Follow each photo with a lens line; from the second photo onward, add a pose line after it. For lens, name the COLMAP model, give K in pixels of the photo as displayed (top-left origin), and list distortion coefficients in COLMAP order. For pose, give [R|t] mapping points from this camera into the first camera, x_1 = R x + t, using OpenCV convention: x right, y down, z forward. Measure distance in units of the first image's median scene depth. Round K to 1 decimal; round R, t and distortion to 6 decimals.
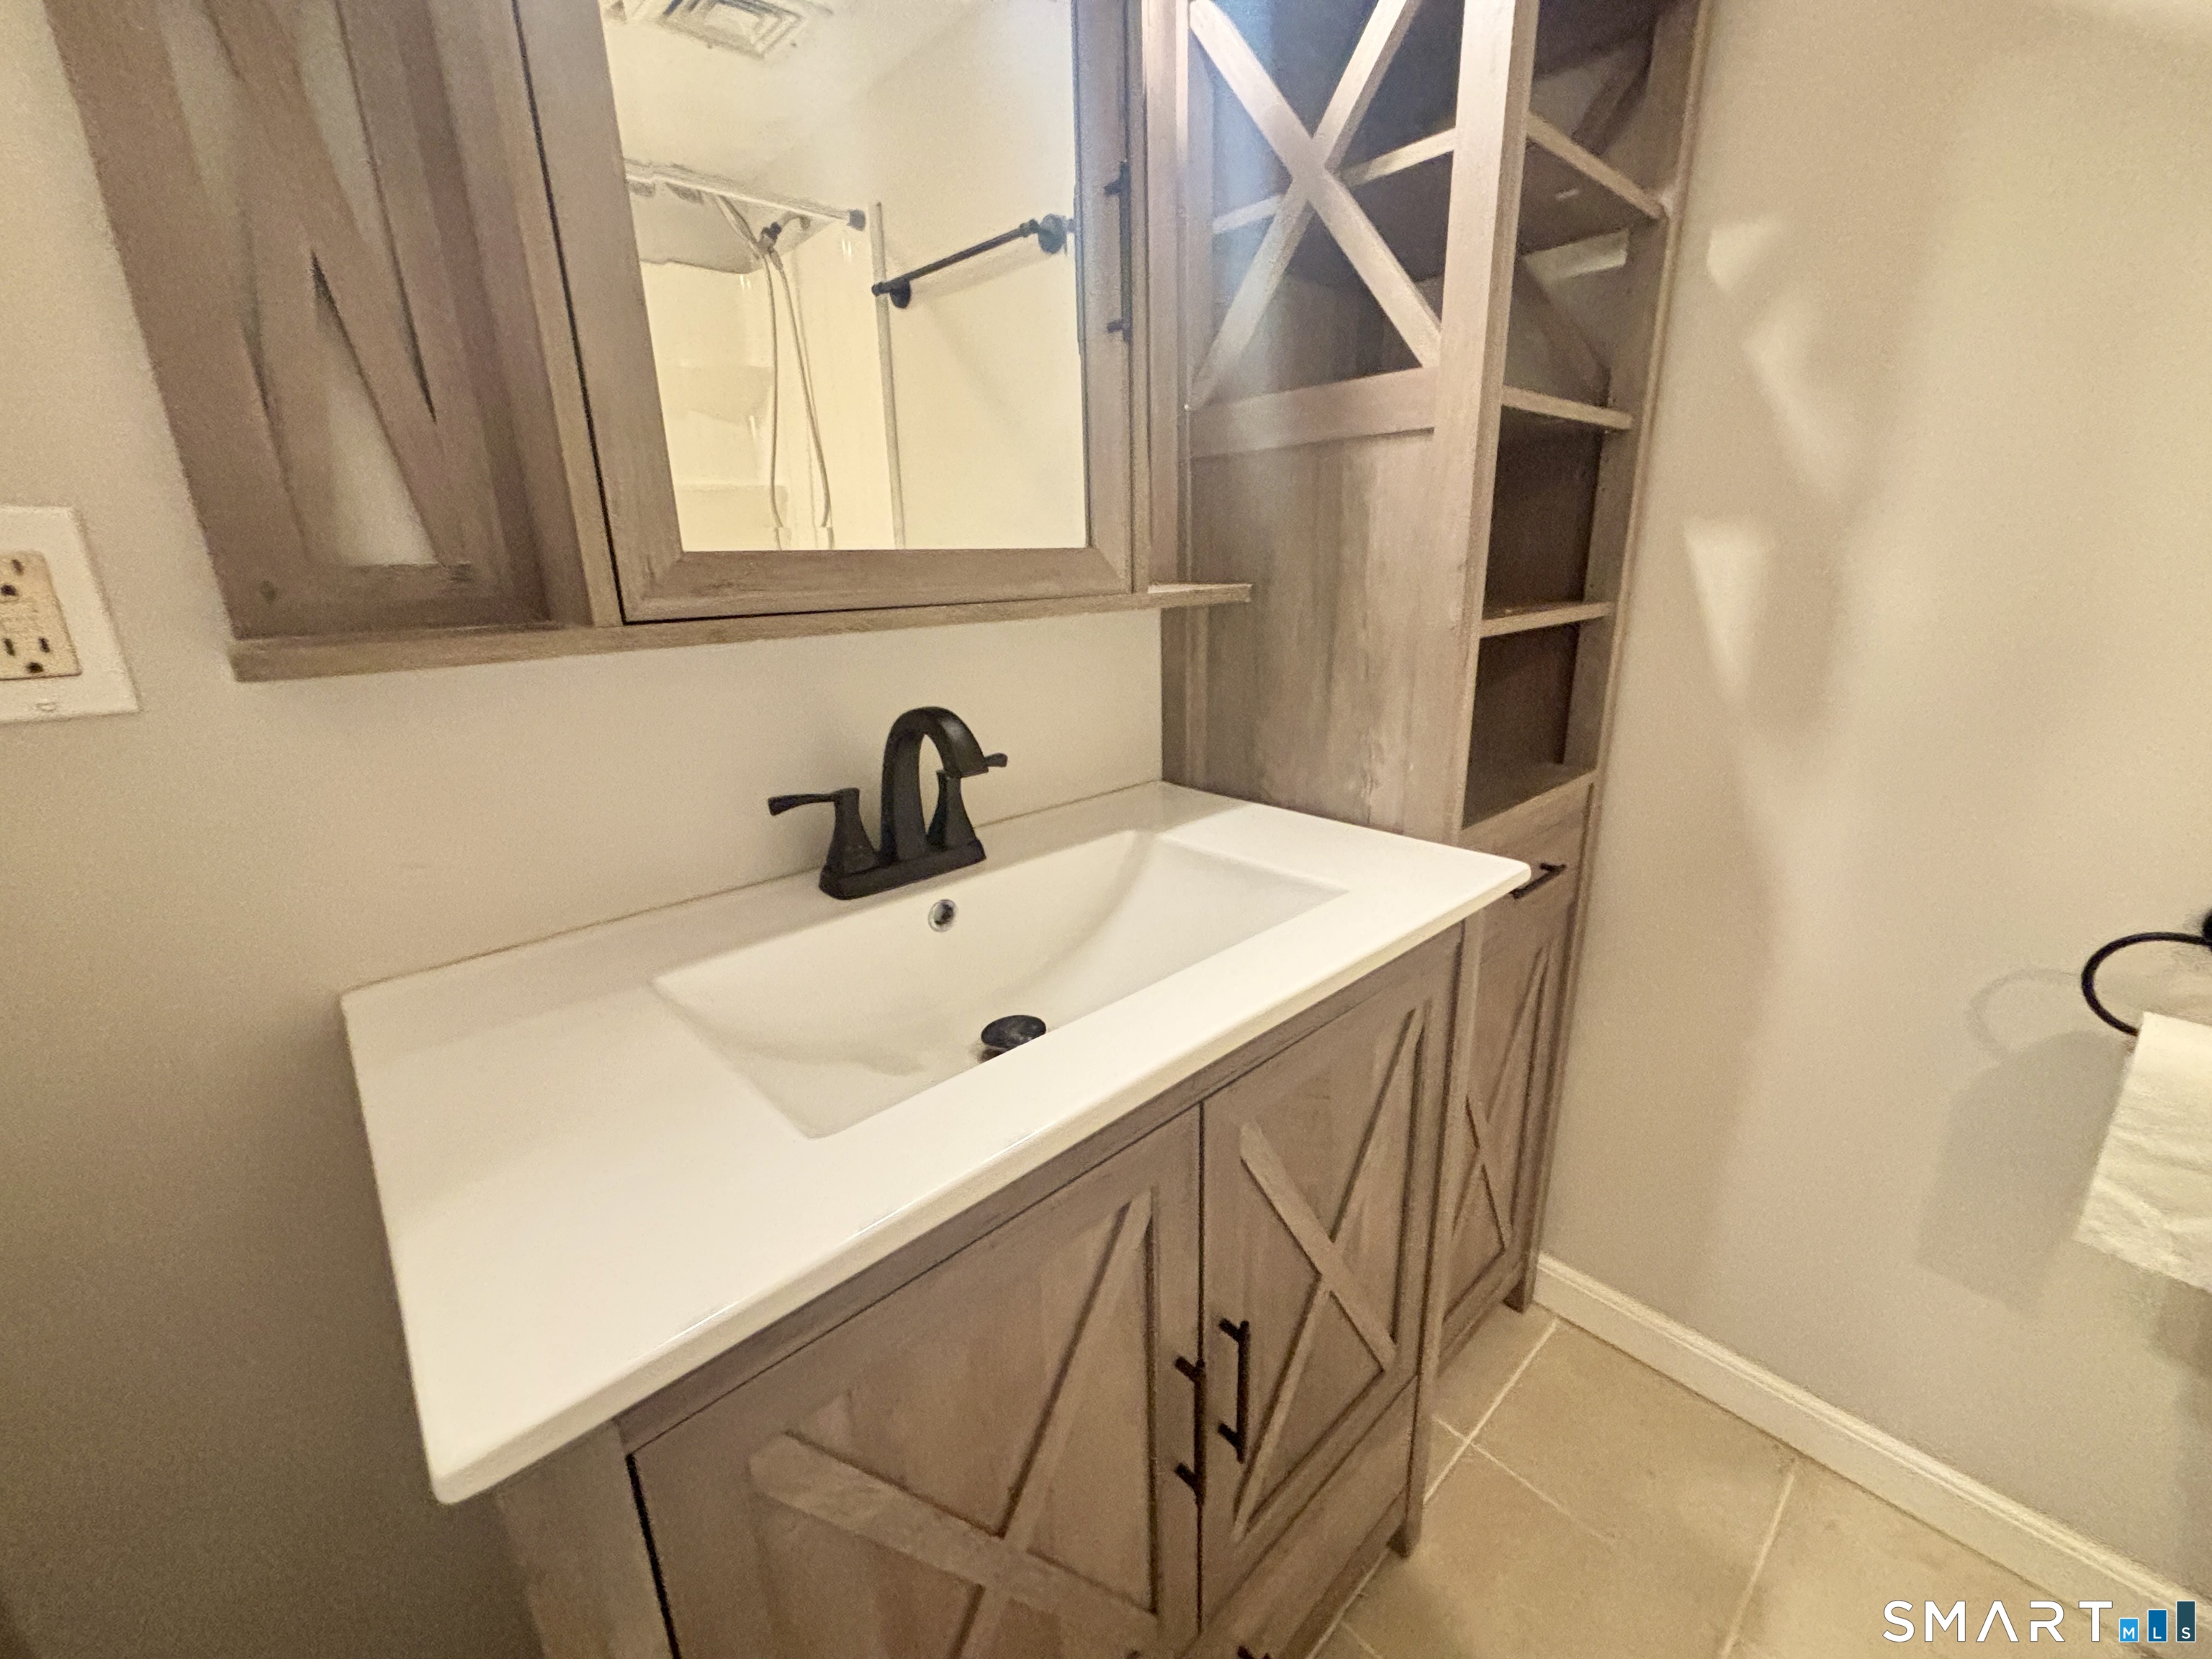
lens RADIAL K [[887.9, 0, 1108.9], [0, 887.9, 826.7], [0, 0, 1]] dist [0.004839, -0.000865]
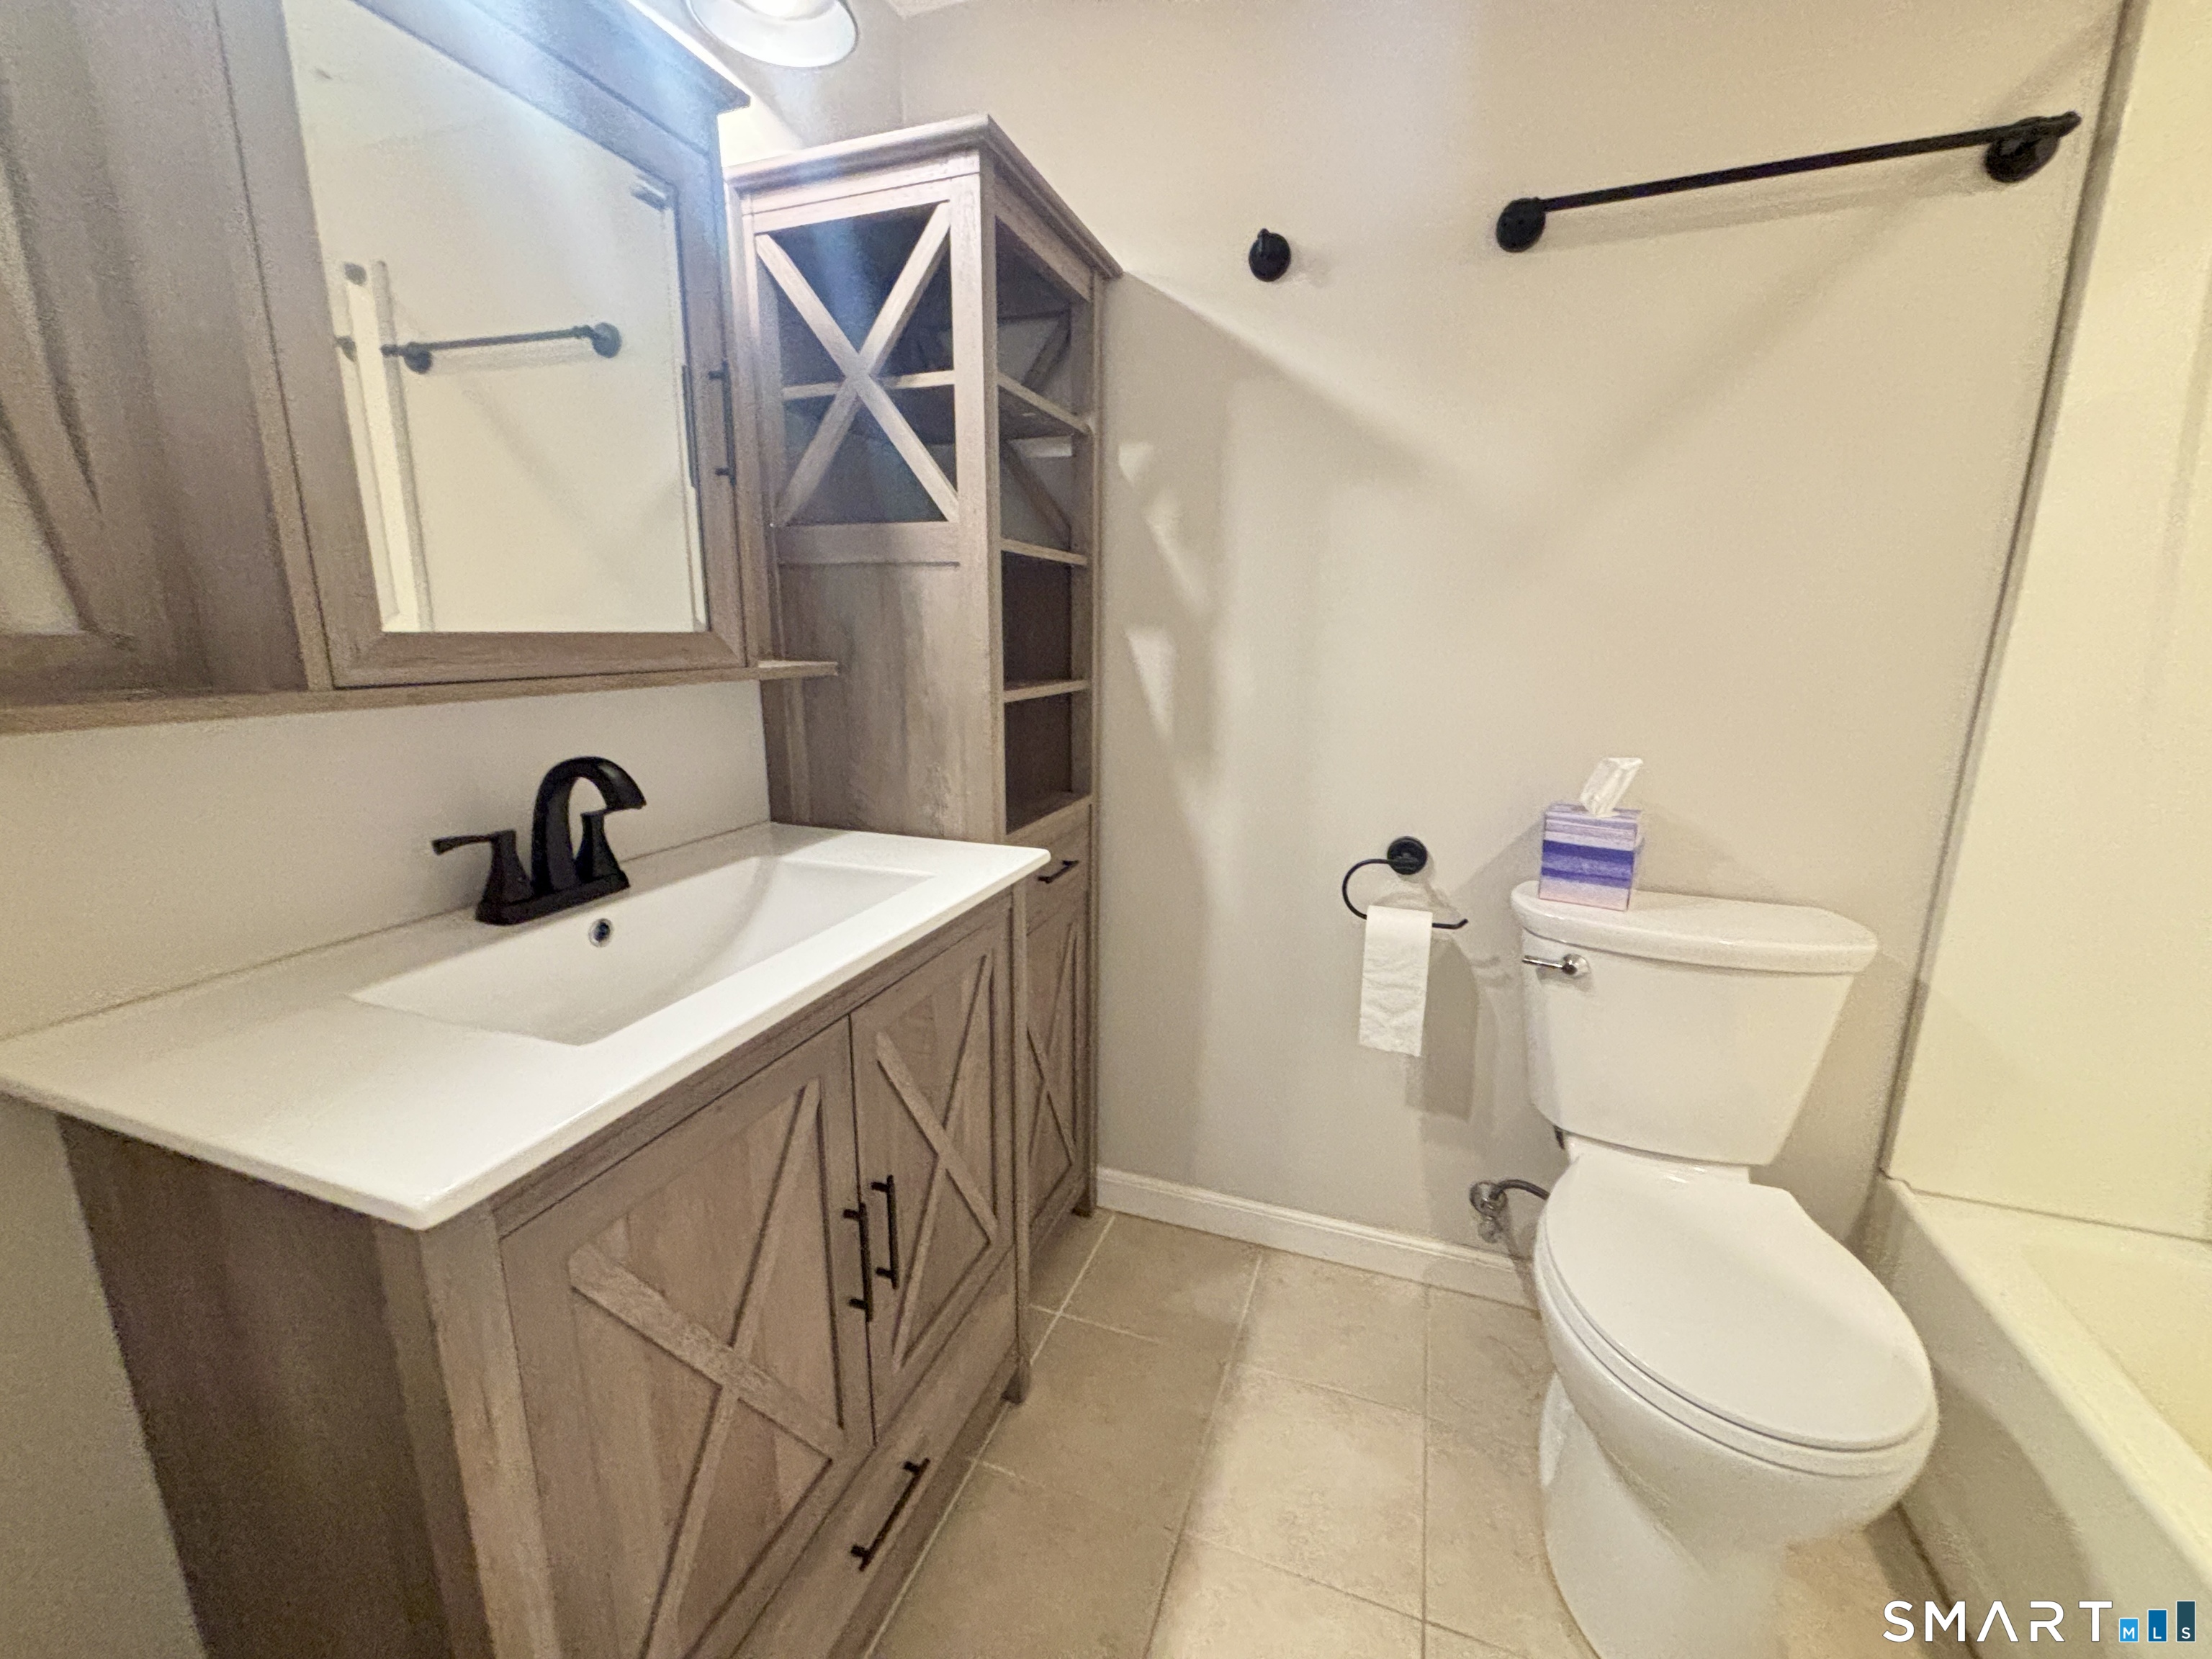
lens RADIAL K [[887.9, 0, 1104.3], [0, 887.9, 827.5], [0, 0, 1]] dist [0.004839, -0.000865]
pose [[0.886912, -0.067948, 0.456913, -0.122312], [0.103639, 0.993176, -0.053476, 0.092459], [-0.450162, 0.094782, 0.887903, -0.368081]]
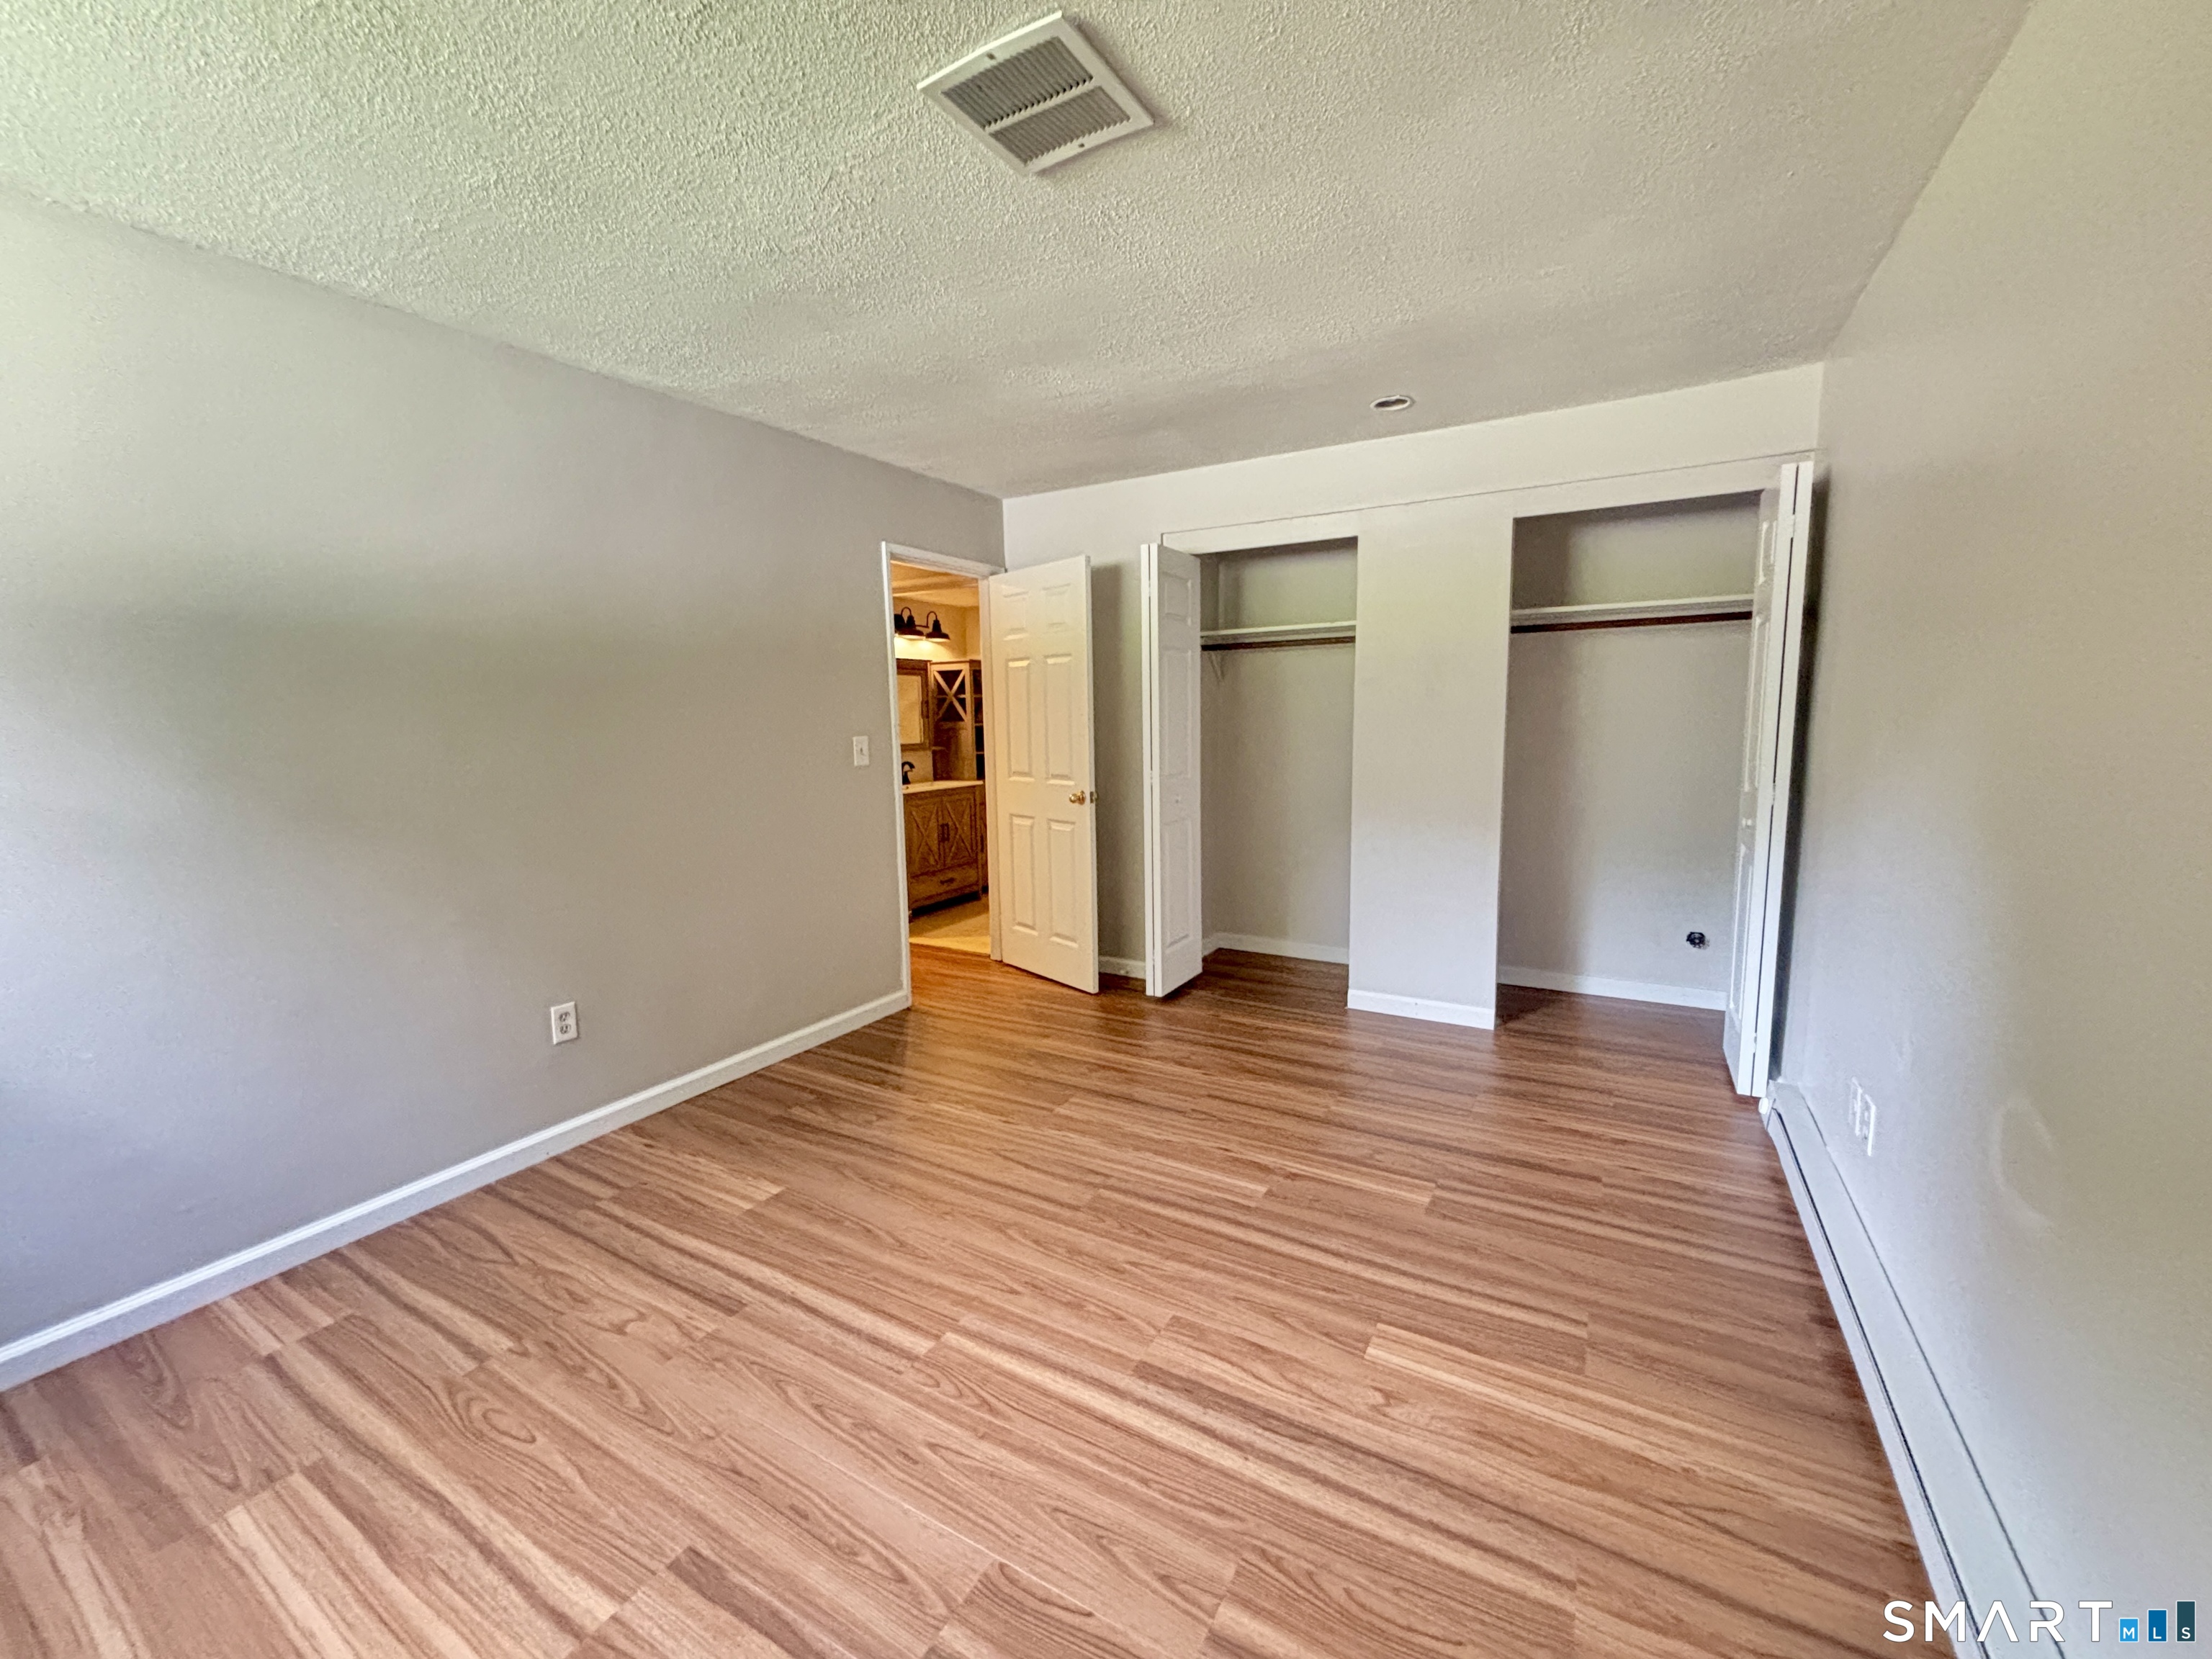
lens RADIAL K [[887.9, 0, 1103.2], [0, 887.9, 824.4], [0, 0, 1]] dist [0.004839, -0.000865]
pose [[0.957608, -0.024979, 0.286990, -0.690885], [0.073222, 0.984621, -0.158622, 1.552818], [-0.278614, 0.172912, 0.944709, -5.938929]]
